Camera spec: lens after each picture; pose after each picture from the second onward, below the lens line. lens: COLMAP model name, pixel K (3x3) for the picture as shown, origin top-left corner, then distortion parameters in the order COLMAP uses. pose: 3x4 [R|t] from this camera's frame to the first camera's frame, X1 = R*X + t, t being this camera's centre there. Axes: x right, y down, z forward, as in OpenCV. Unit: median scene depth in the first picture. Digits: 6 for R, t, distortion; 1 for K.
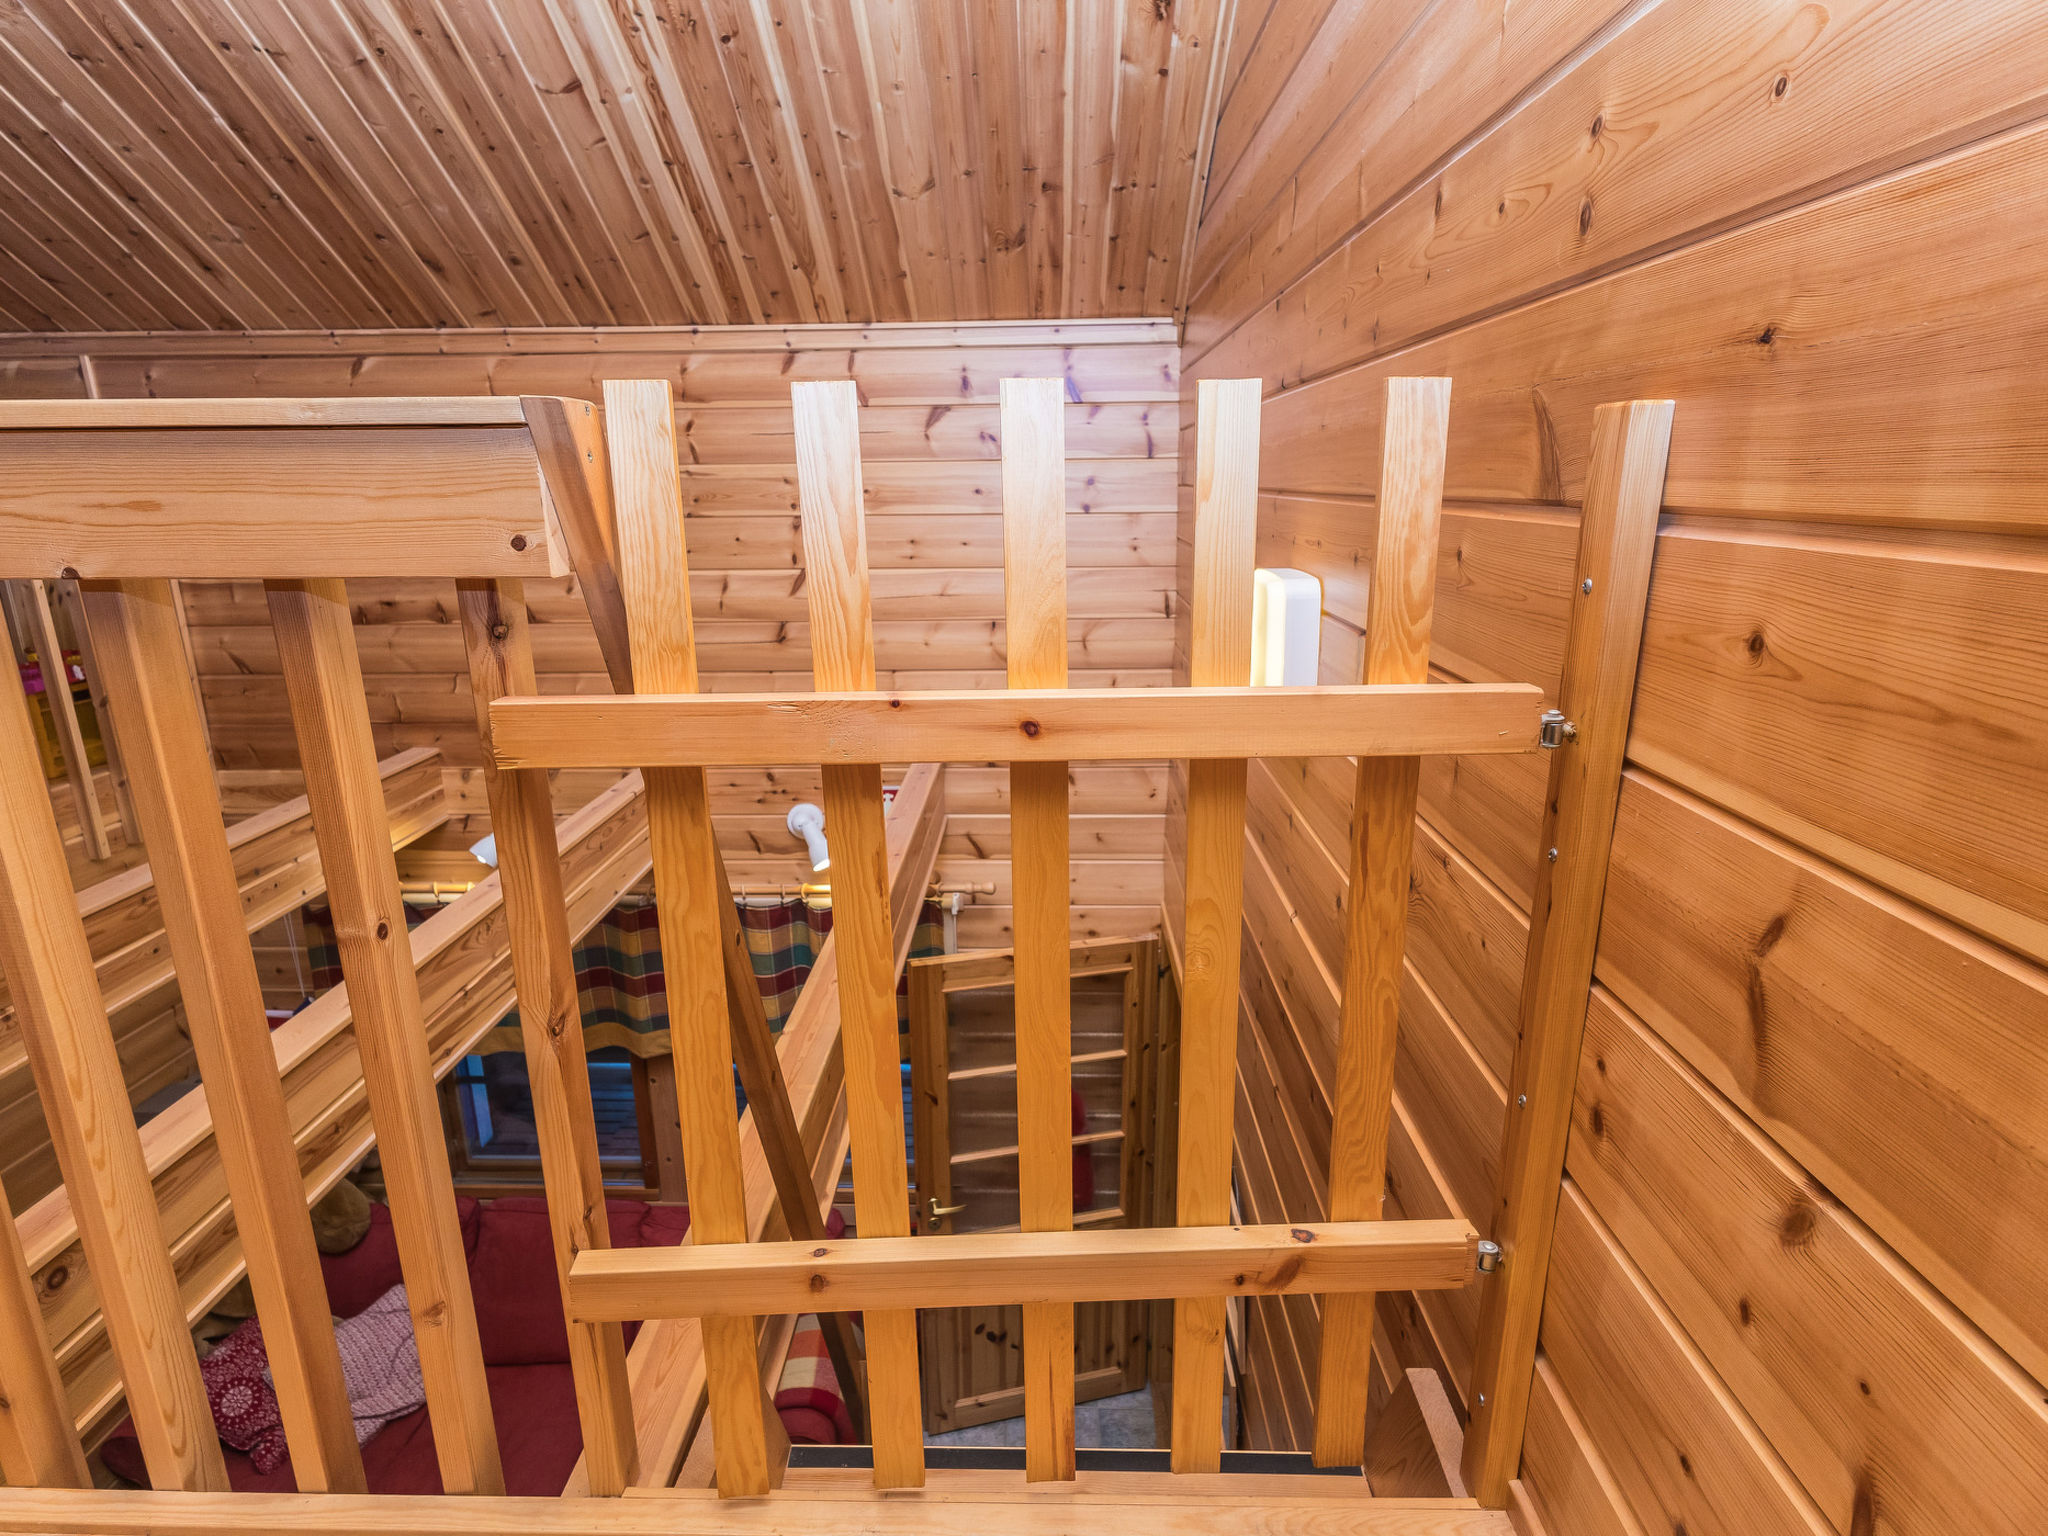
lens RADIAL K [[1059.2, 0, 1024.0], [0, 1059.2, 768.0], [0, 0, 1]] dist [-0.003221, 0.004876]
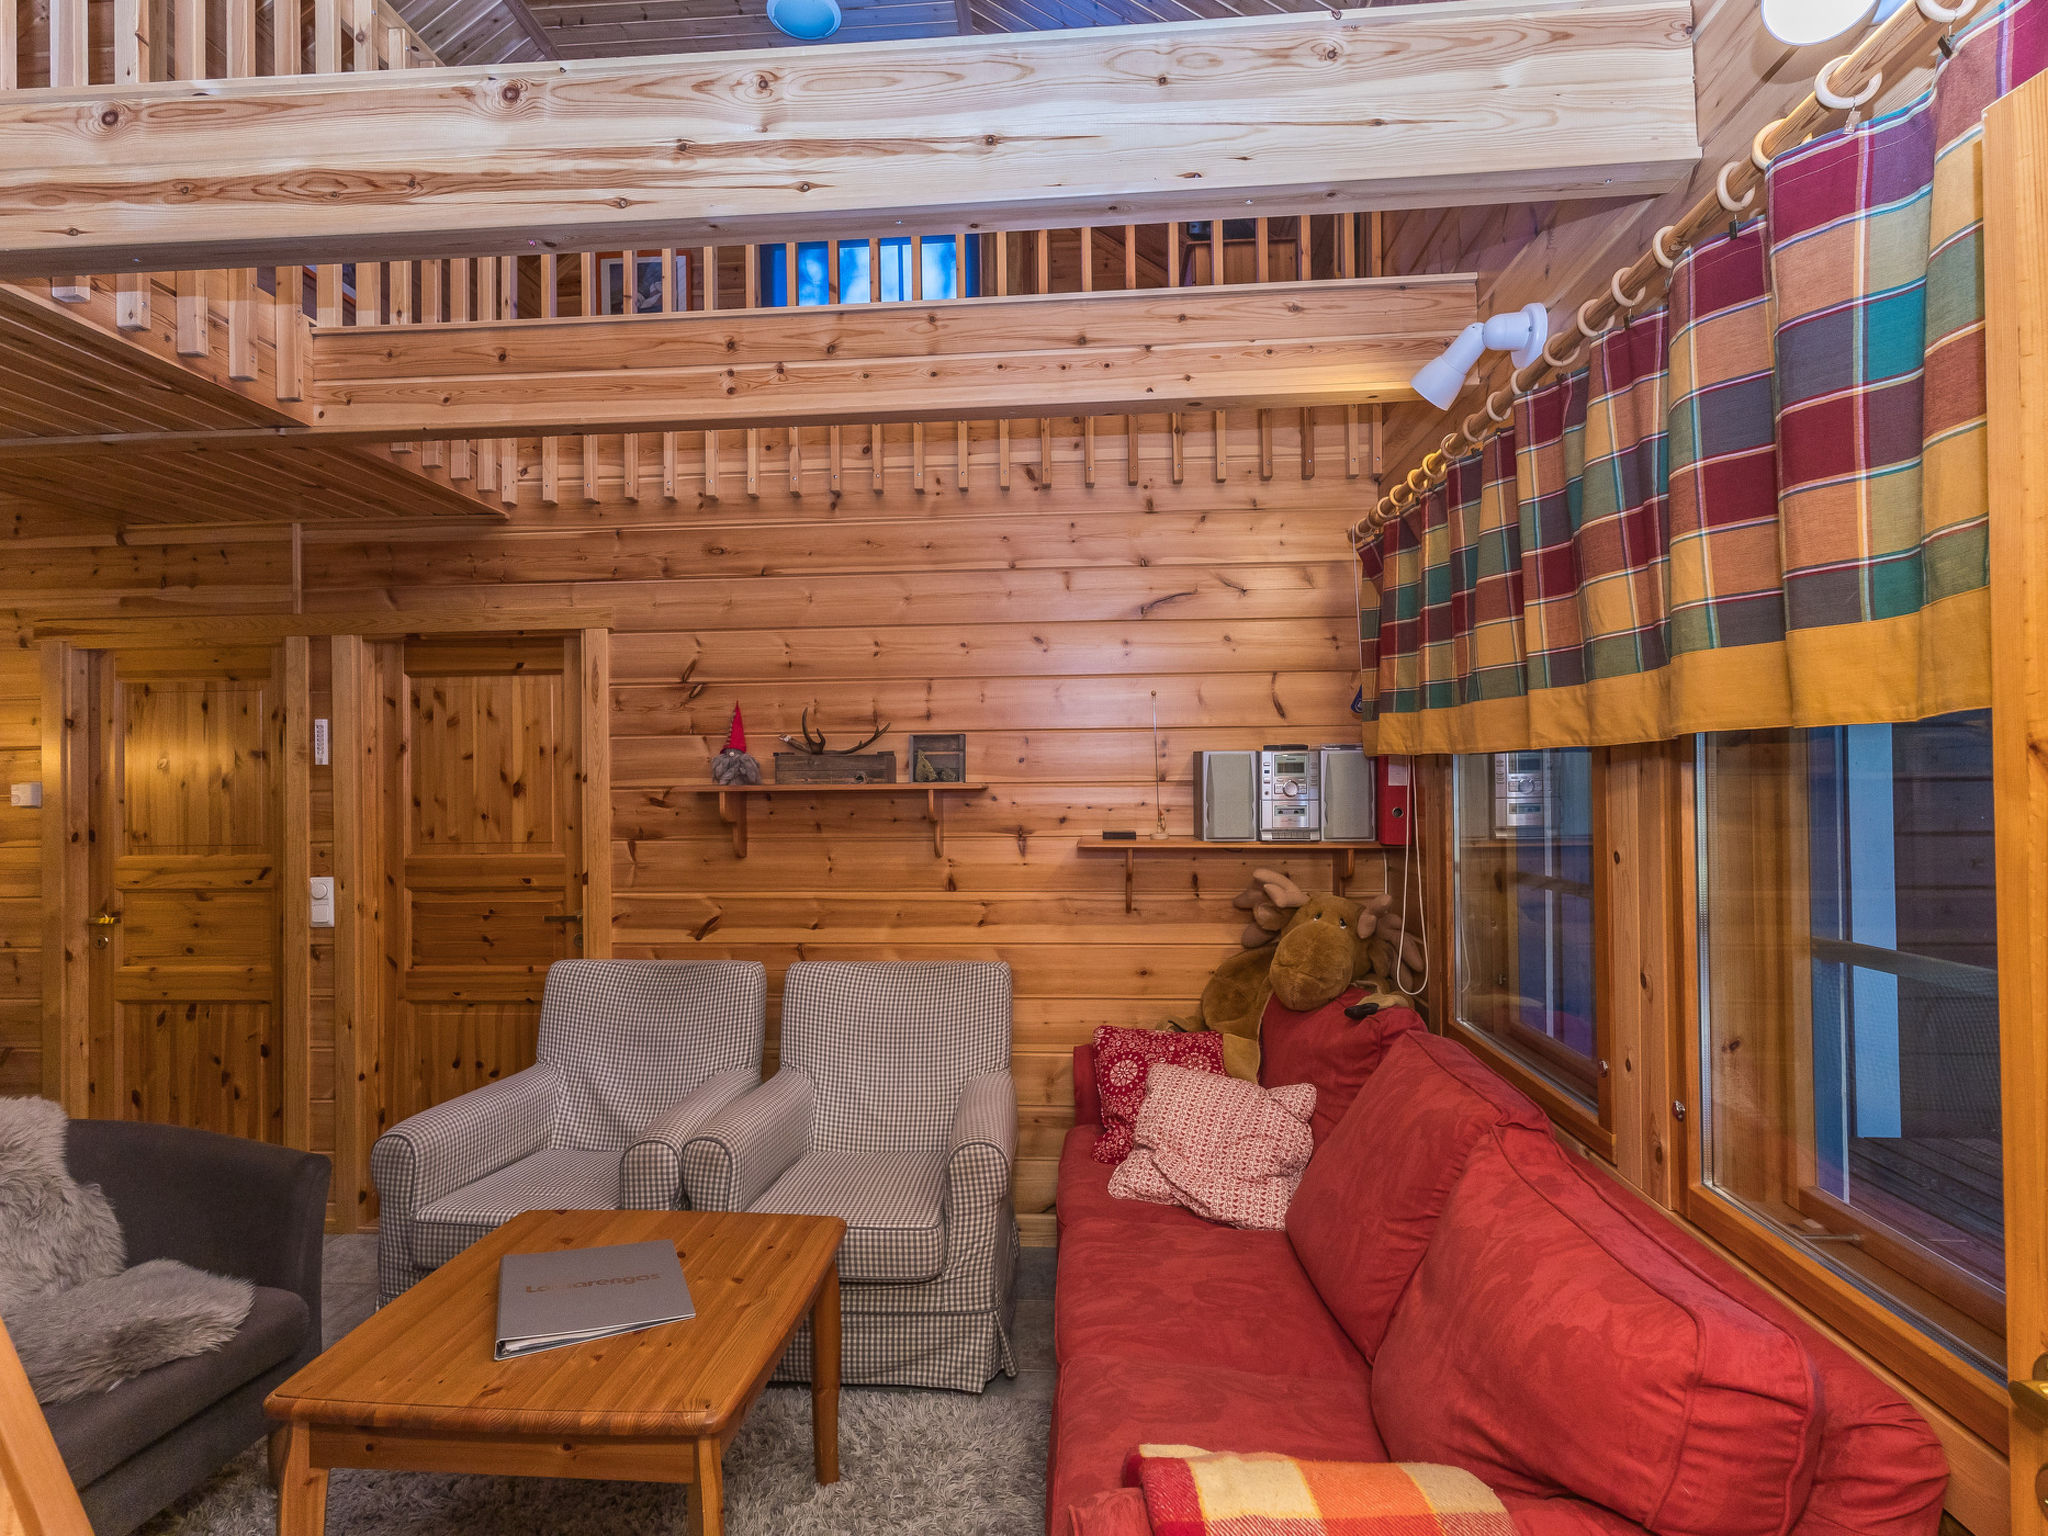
lens RADIAL K [[1059.2, 0, 1024.0], [0, 1059.2, 768.0], [0, 0, 1]] dist [-0.003221, 0.004876]
pose [[-0.038646, -0.006922, -0.999229, 0.114088], [-0.246090, 0.969243, 0.002804, 0.339400], [0.968476, 0.246008, -0.039160, 0.814640]]
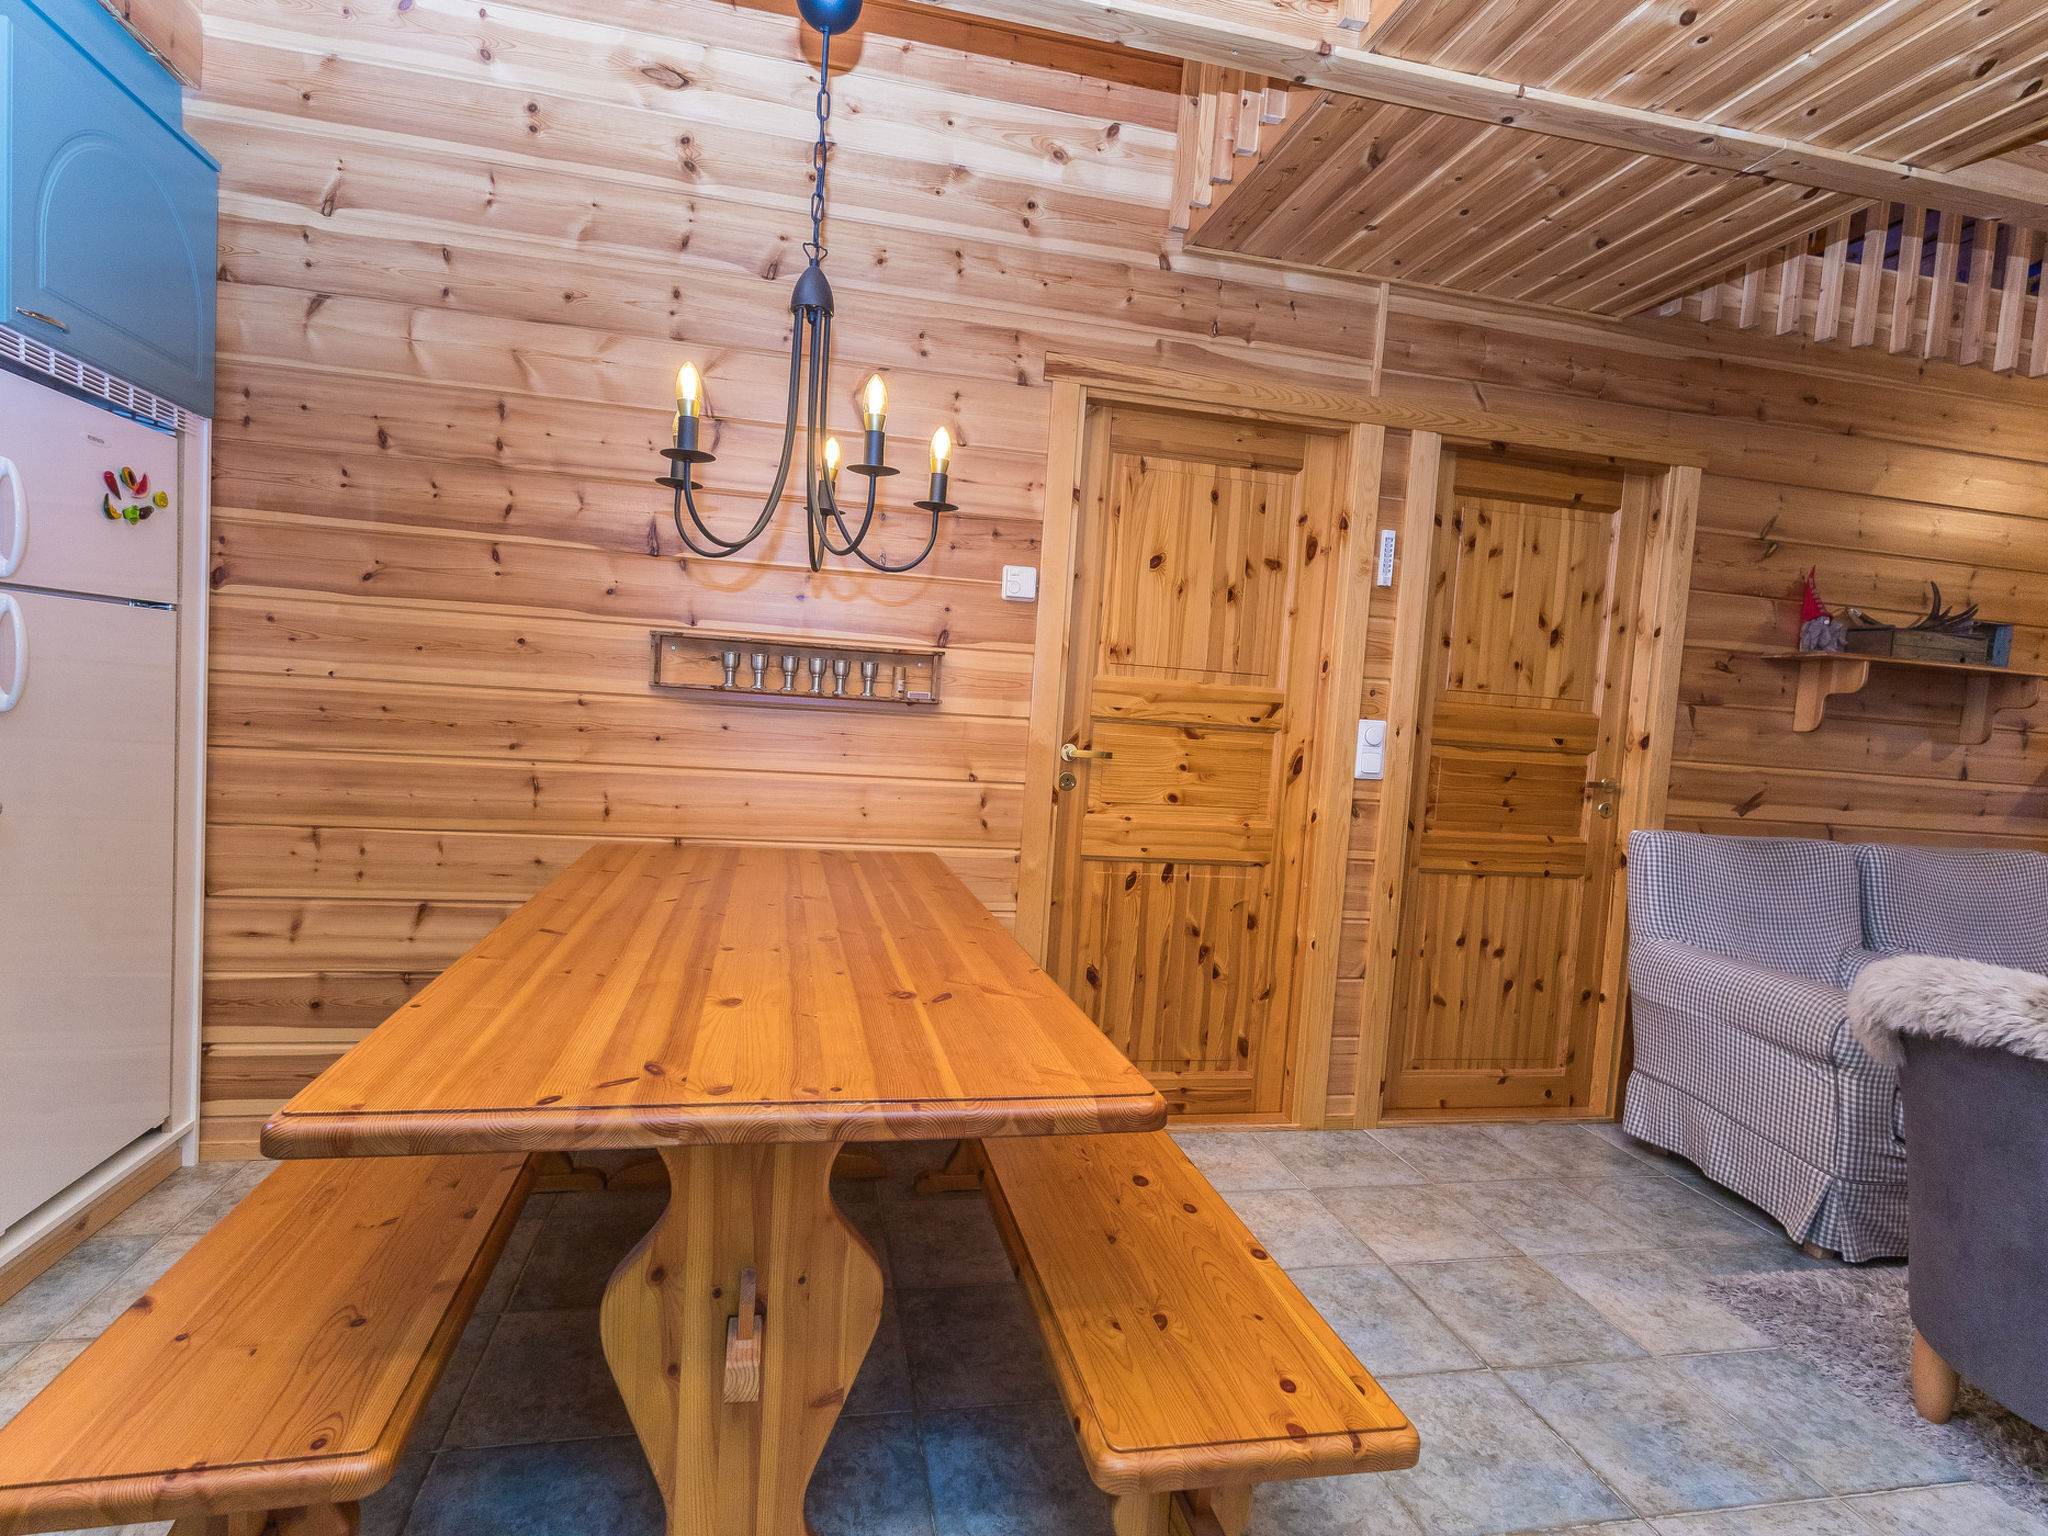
lens RADIAL K [[1059.2, 0, 1024.0], [0, 1059.2, 768.0], [0, 0, 1]] dist [-0.003221, 0.004876]
pose [[0.232421, 0.079169, -0.969388, -0.087916], [-0.318346, 0.947974, 0.001093, 0.698368], [0.919041, 0.308346, 0.245532, -0.204369]]
